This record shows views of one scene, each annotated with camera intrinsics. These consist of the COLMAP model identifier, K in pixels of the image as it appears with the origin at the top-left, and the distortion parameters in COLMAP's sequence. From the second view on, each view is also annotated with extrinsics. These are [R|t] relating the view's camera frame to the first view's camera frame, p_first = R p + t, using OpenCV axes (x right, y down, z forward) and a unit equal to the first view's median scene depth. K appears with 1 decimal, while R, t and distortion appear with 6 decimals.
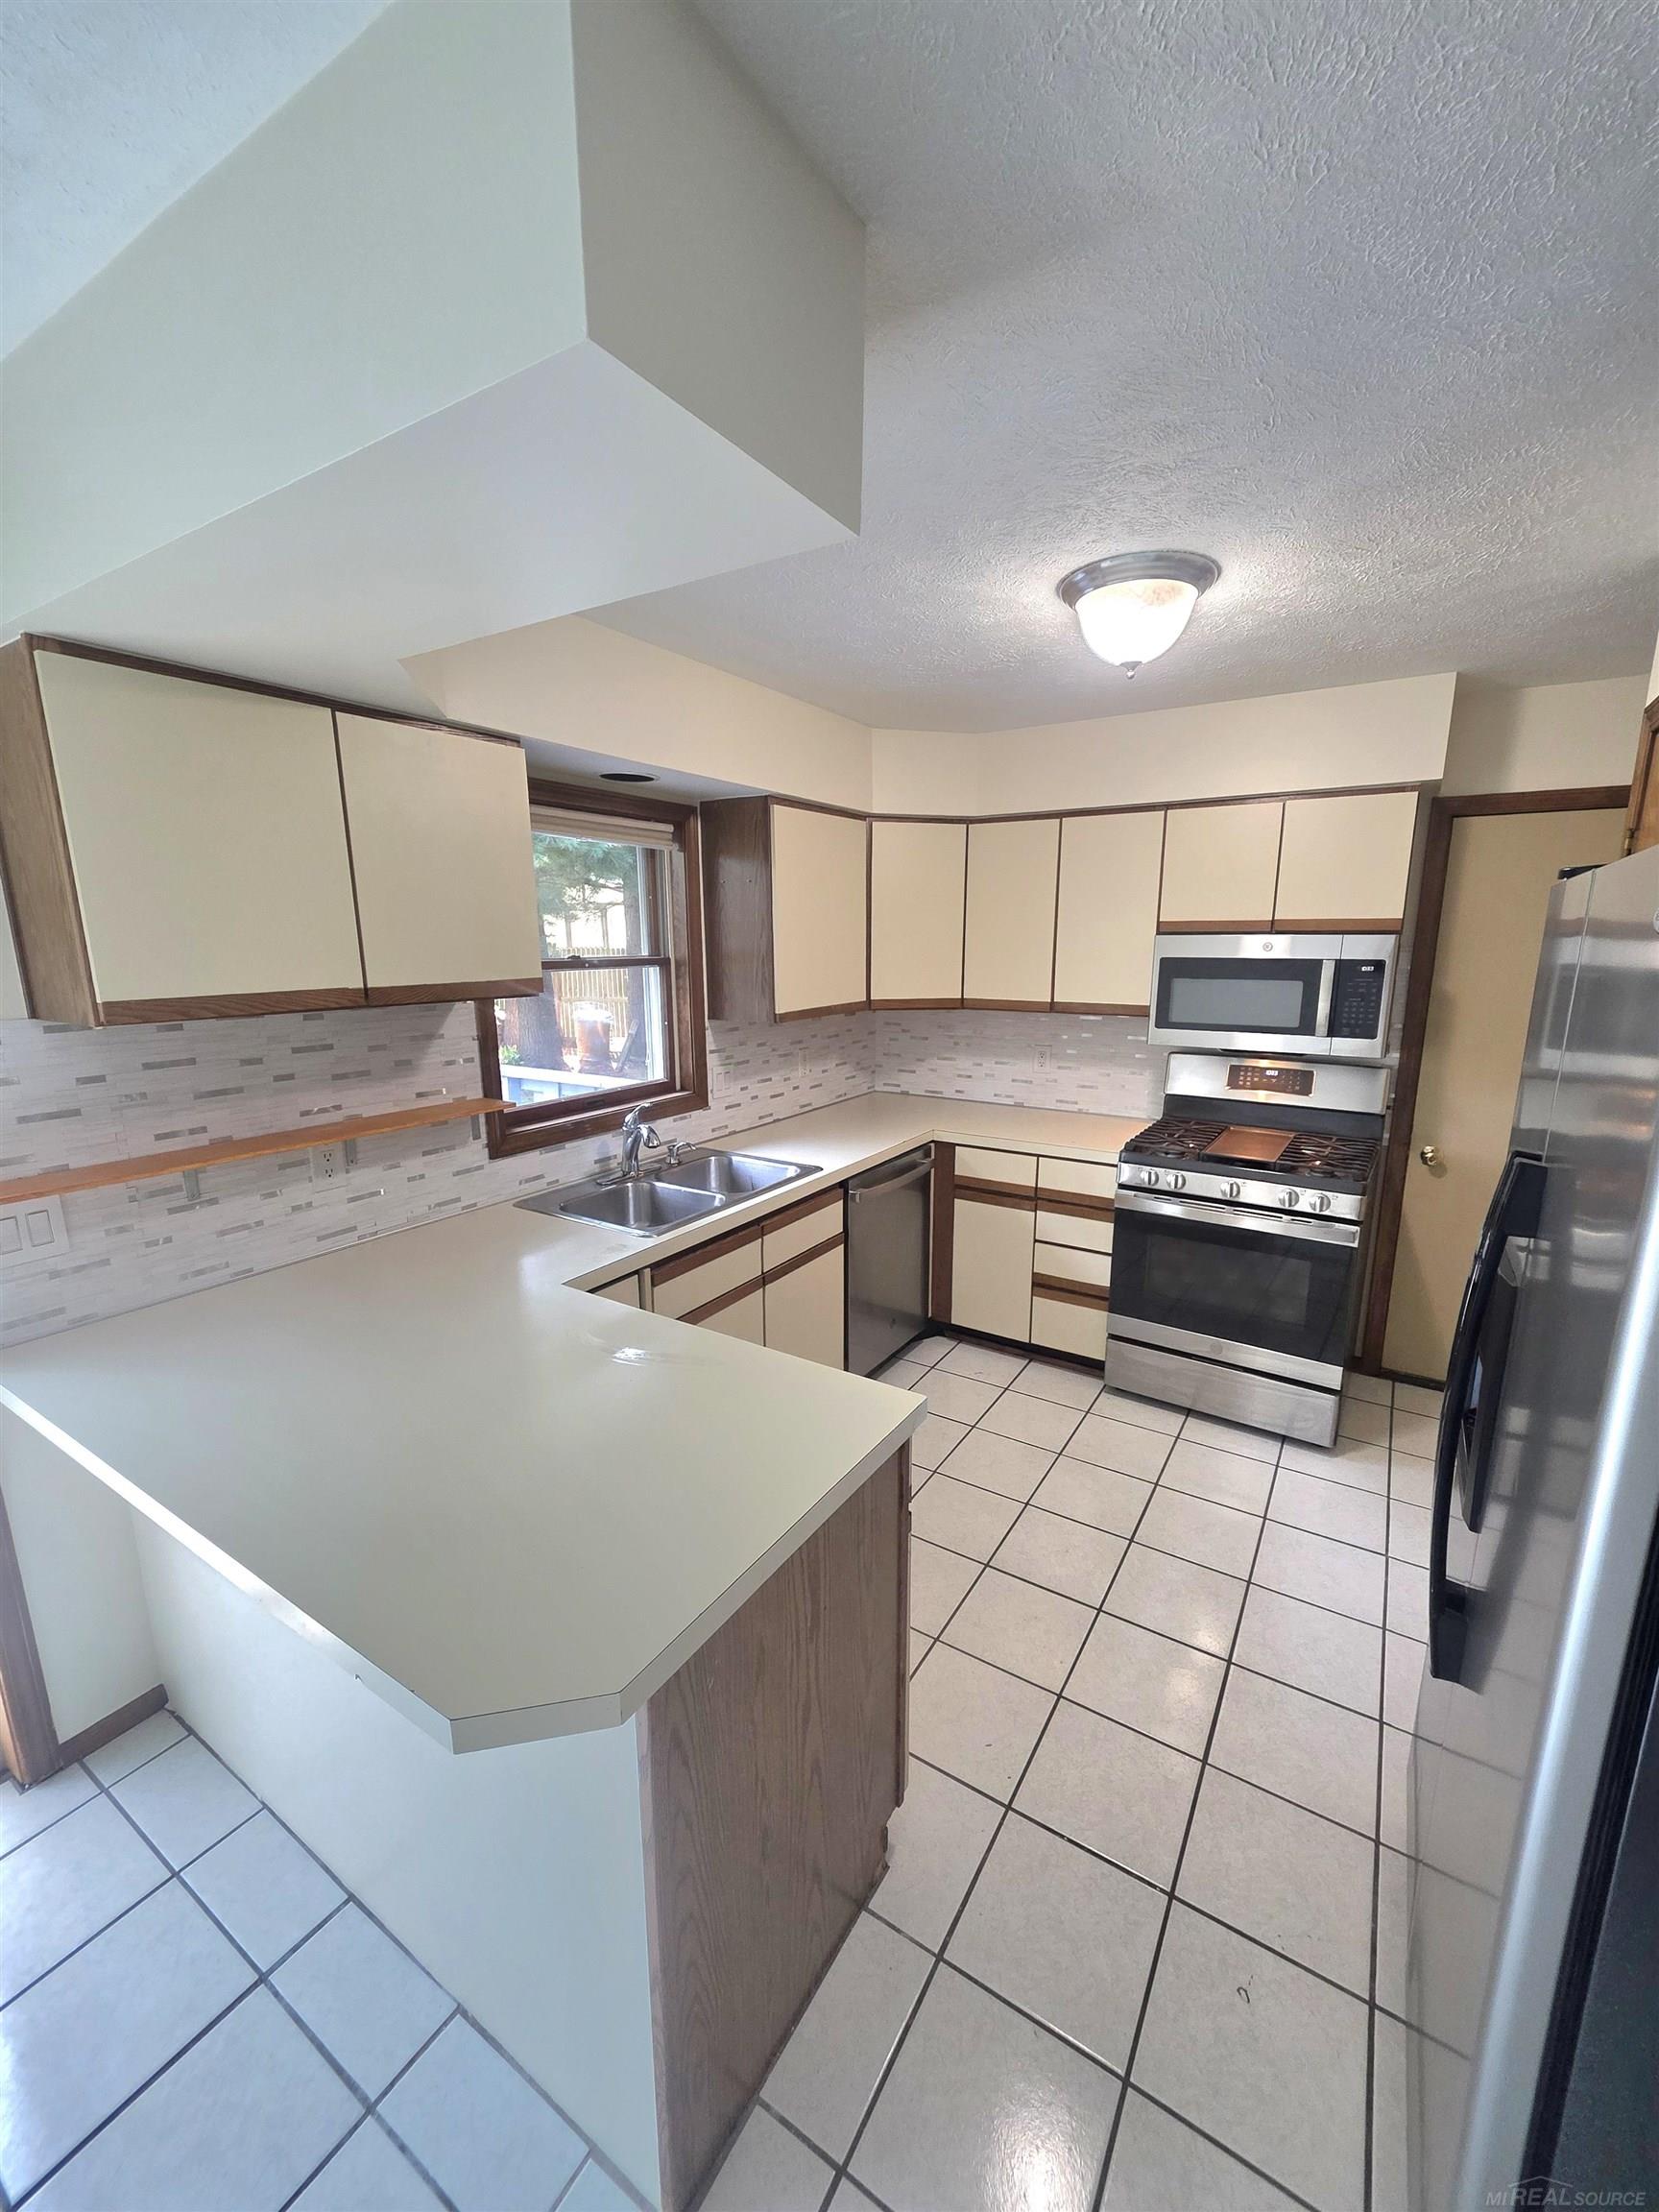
lens RADIAL K [[885.4, 0, 840.1], [0, 885.4, 1120.6], [0, 0, 1]] dist [0.000704, 0.000791]
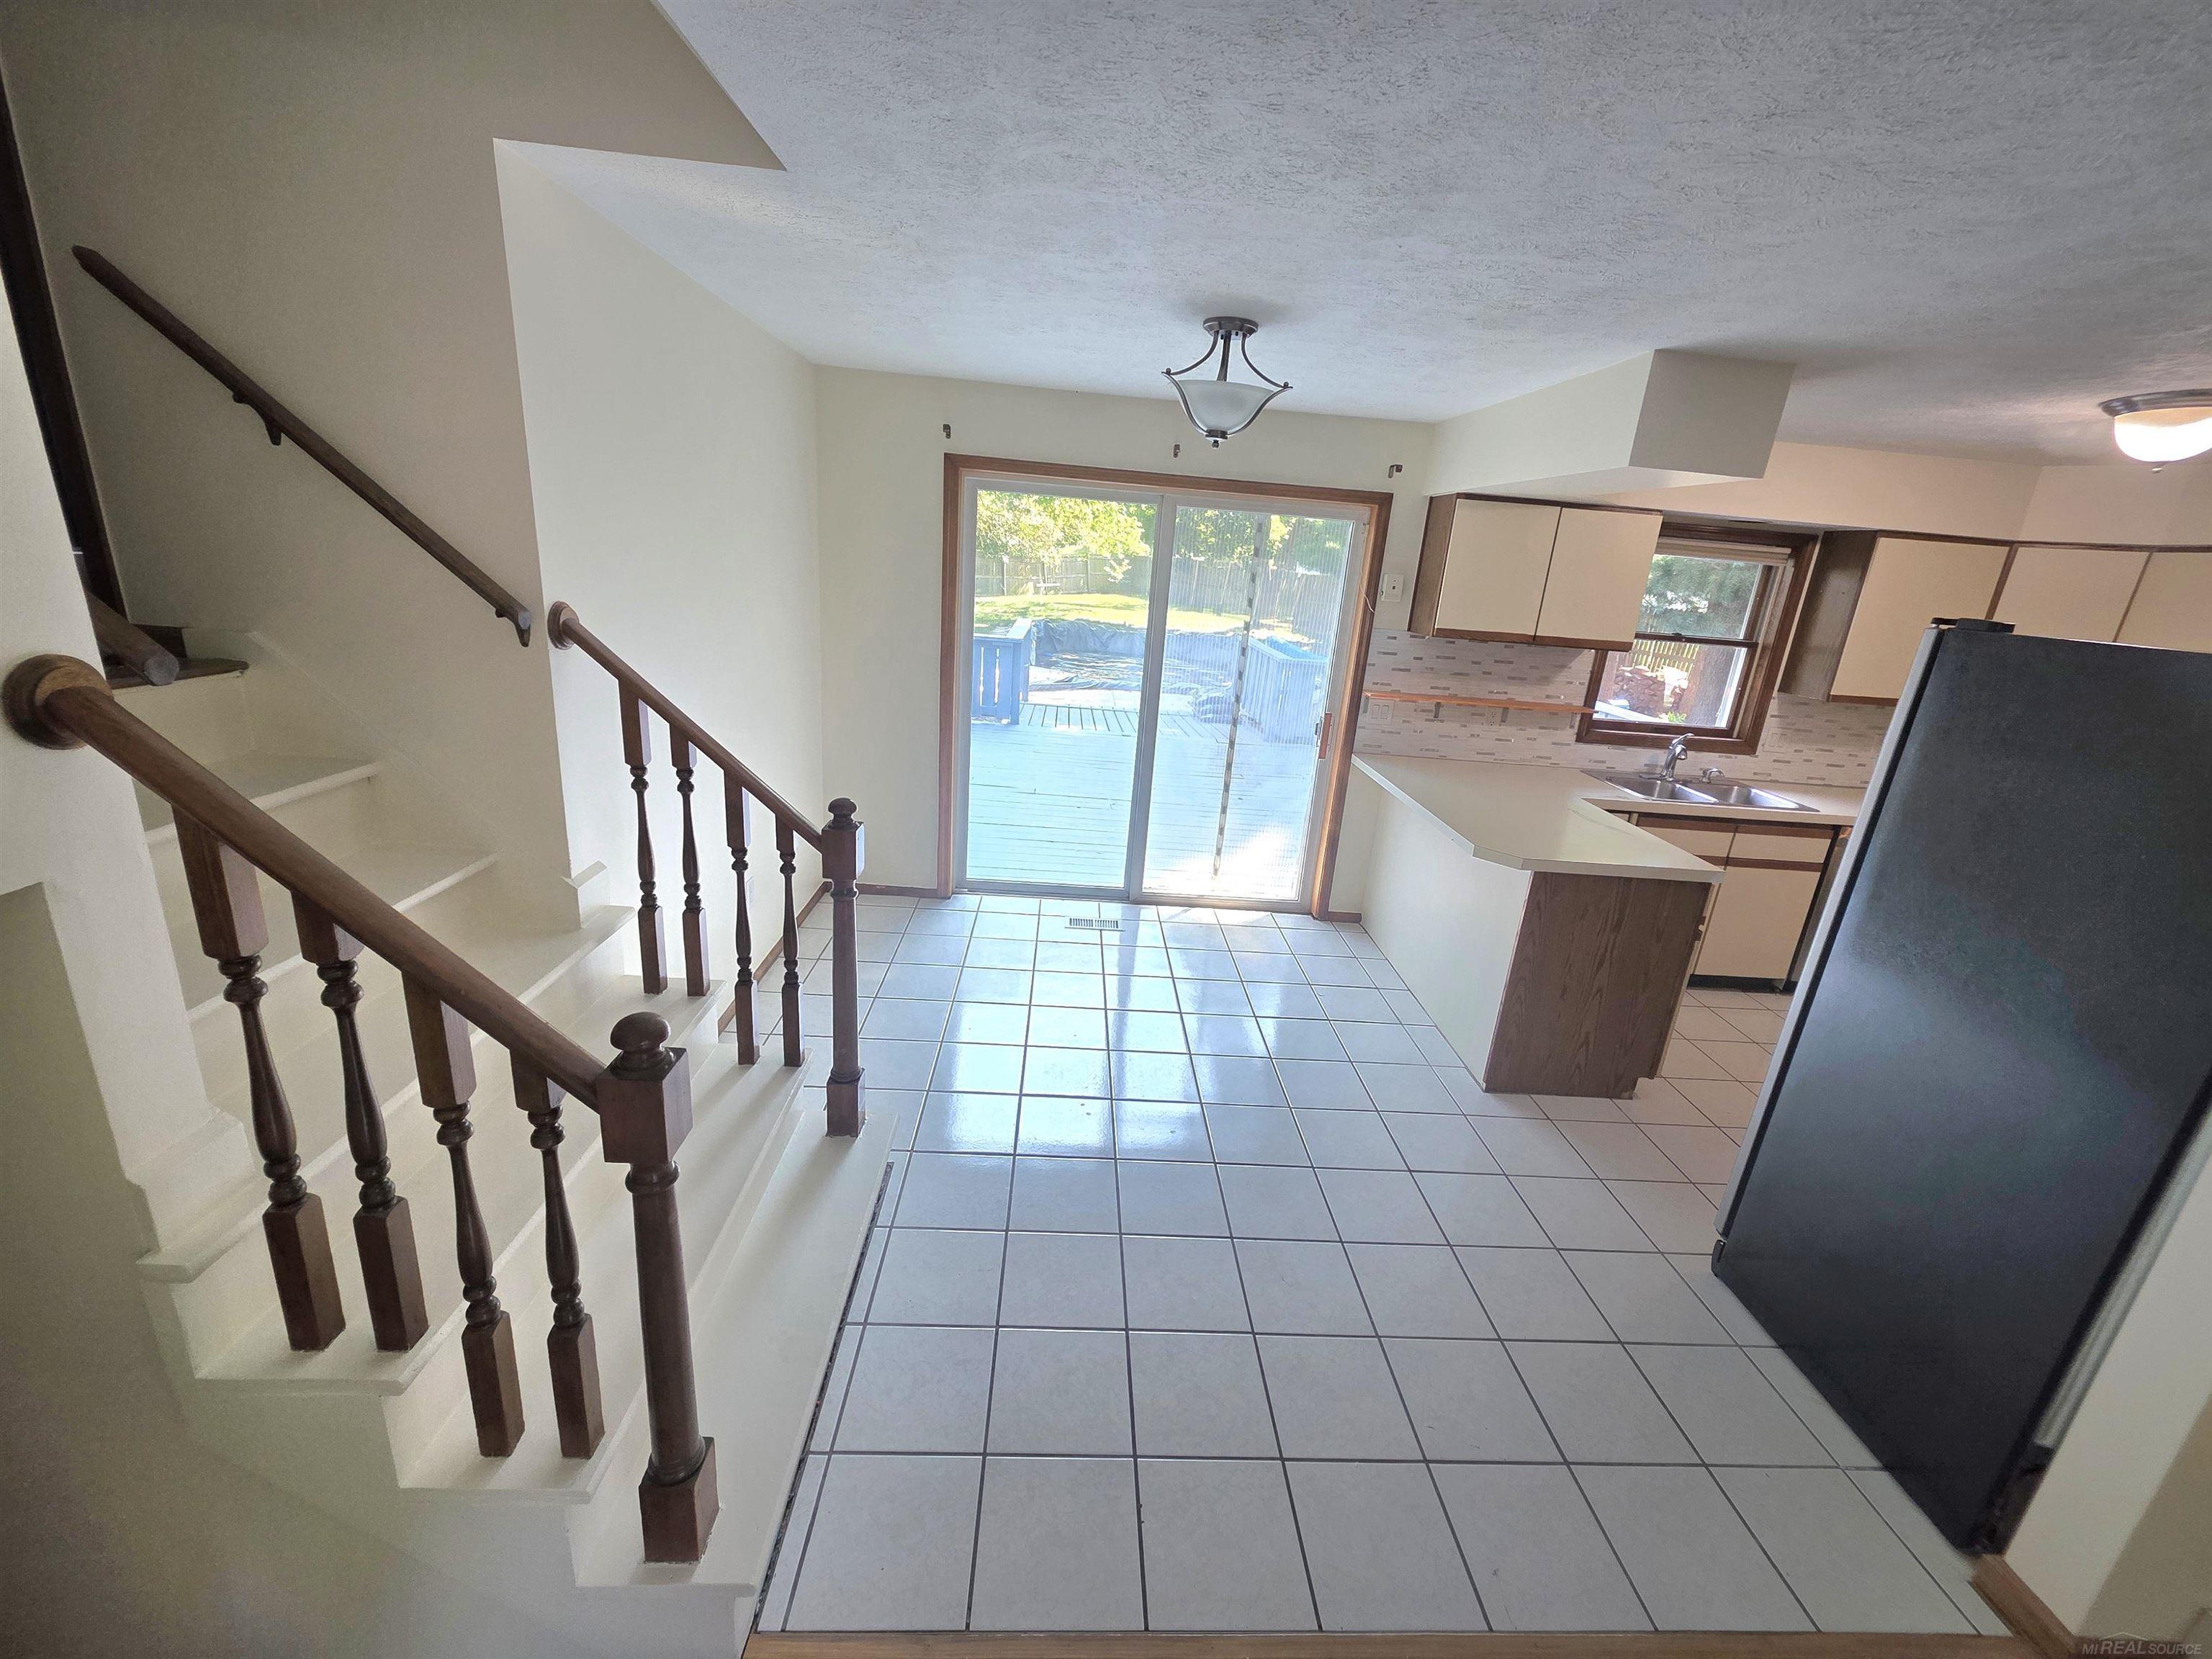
lens RADIAL K [[885.4, 0, 1112.0], [0, 885.4, 825.1], [0, 0, 1]] dist [0.000704, 0.000791]
pose [[0.564236, 0.286993, -0.774127, 0.492711], [-0.246191, 0.953467, 0.174040, 0.121555], [0.788053, 0.092384, 0.608636, -0.777086]]
